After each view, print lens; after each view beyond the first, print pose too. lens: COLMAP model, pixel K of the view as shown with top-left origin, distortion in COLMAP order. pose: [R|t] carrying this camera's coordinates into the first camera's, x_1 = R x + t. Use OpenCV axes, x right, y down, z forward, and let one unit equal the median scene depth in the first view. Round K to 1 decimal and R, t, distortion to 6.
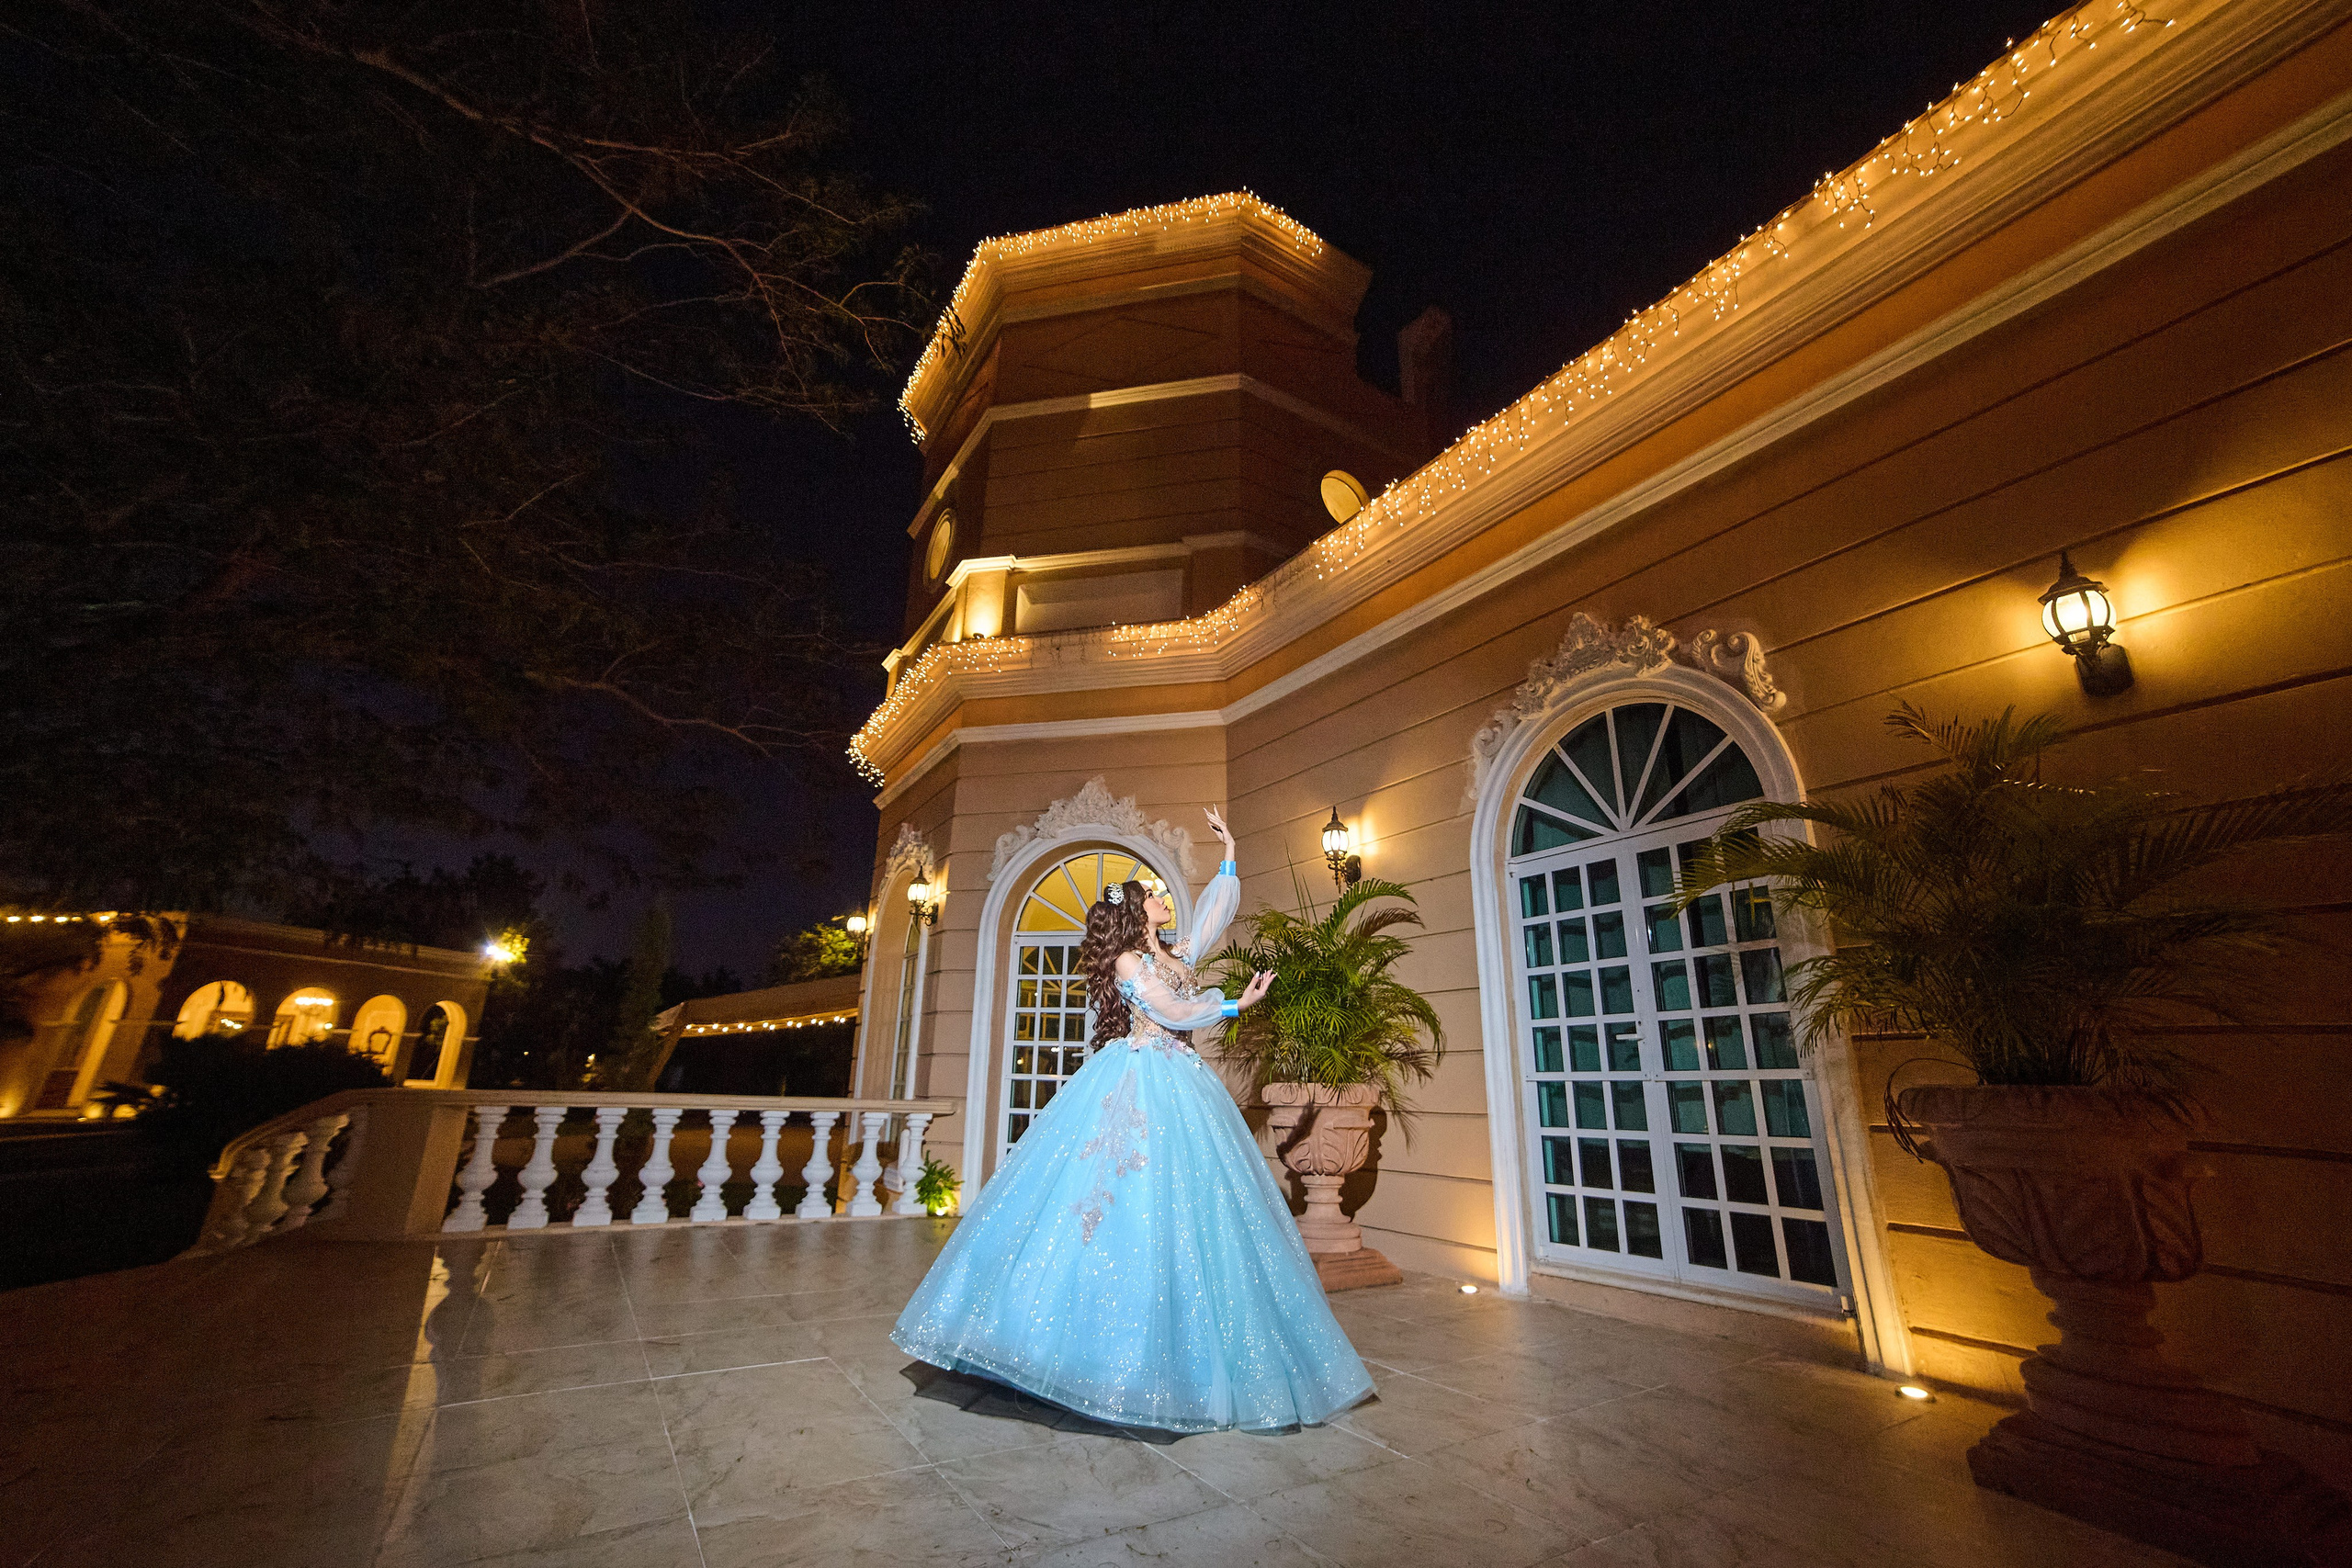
lens RADIAL K [[961.1, 0, 1172.0], [0, 961.1, 781.3], [0, 0, 1]] dist [-0.073402, 0.041521]
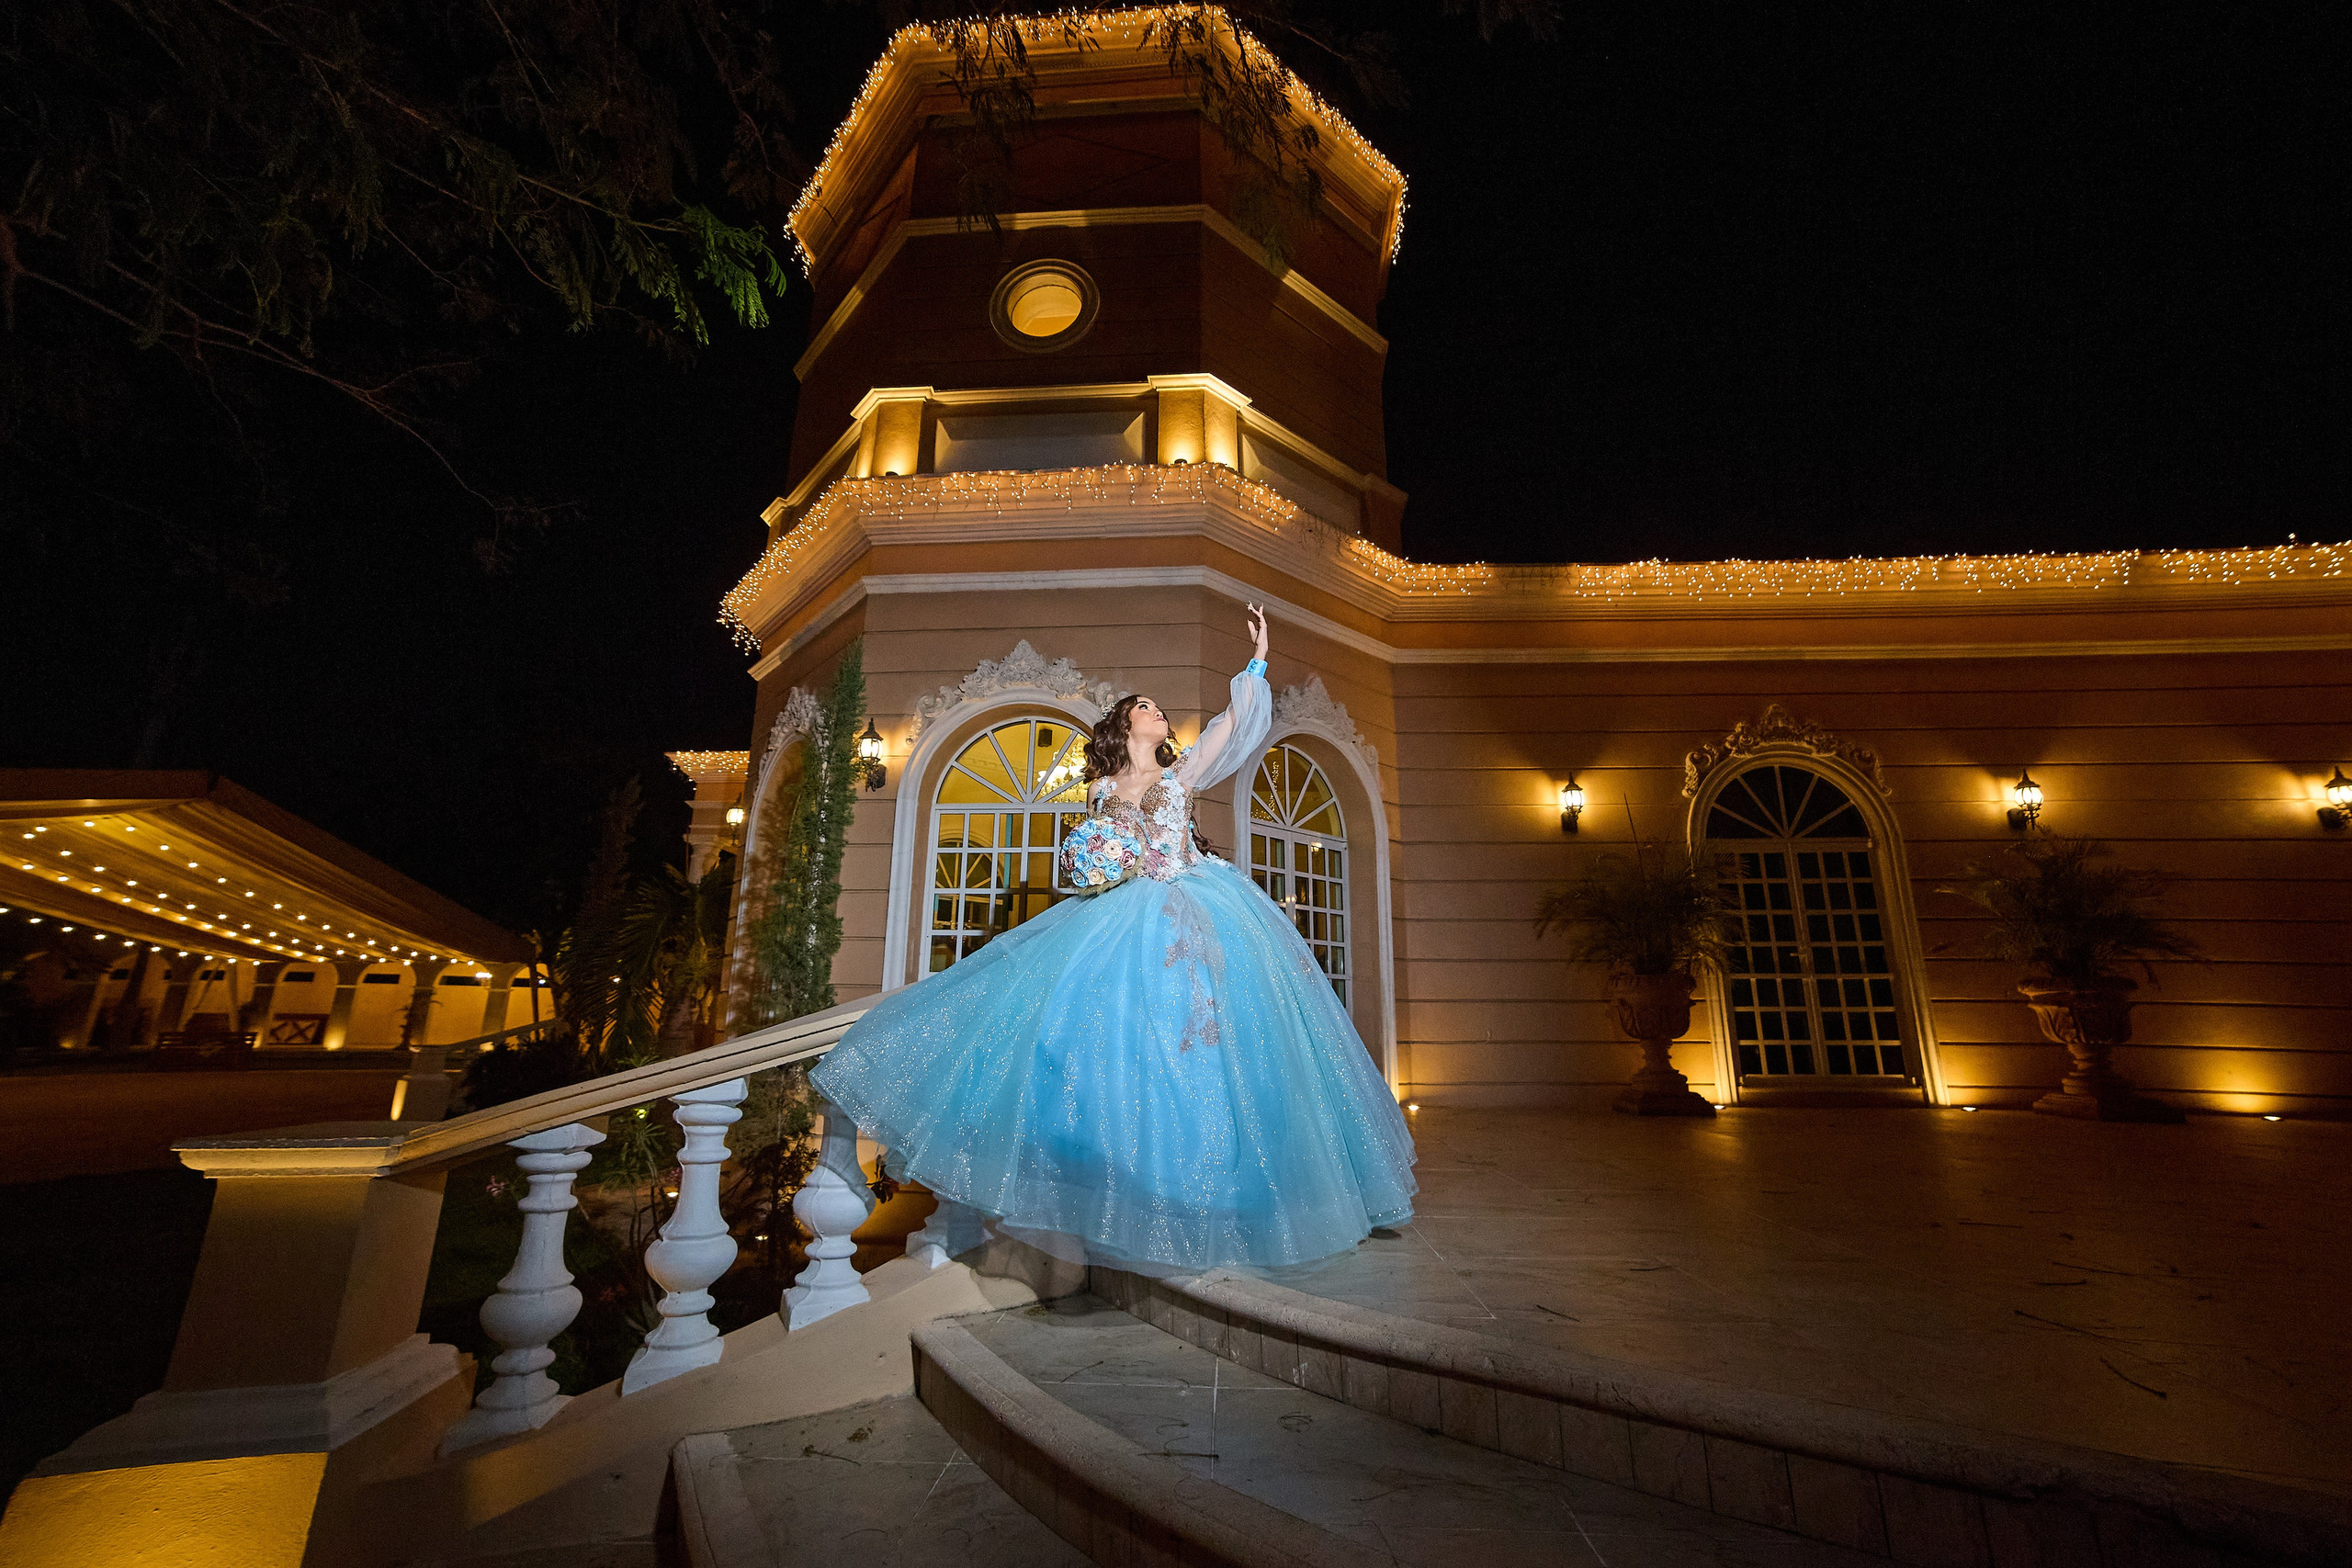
lens RADIAL K [[961.1, 0, 1172.0], [0, 961.1, 781.3], [0, 0, 1]] dist [-0.073402, 0.041521]
pose [[0.584137, 0.182313, 0.790914, -1.561393], [-0.247213, 0.968111, -0.040578, 0.299217], [-0.773091, -0.171821, 0.610580, 0.840613]]
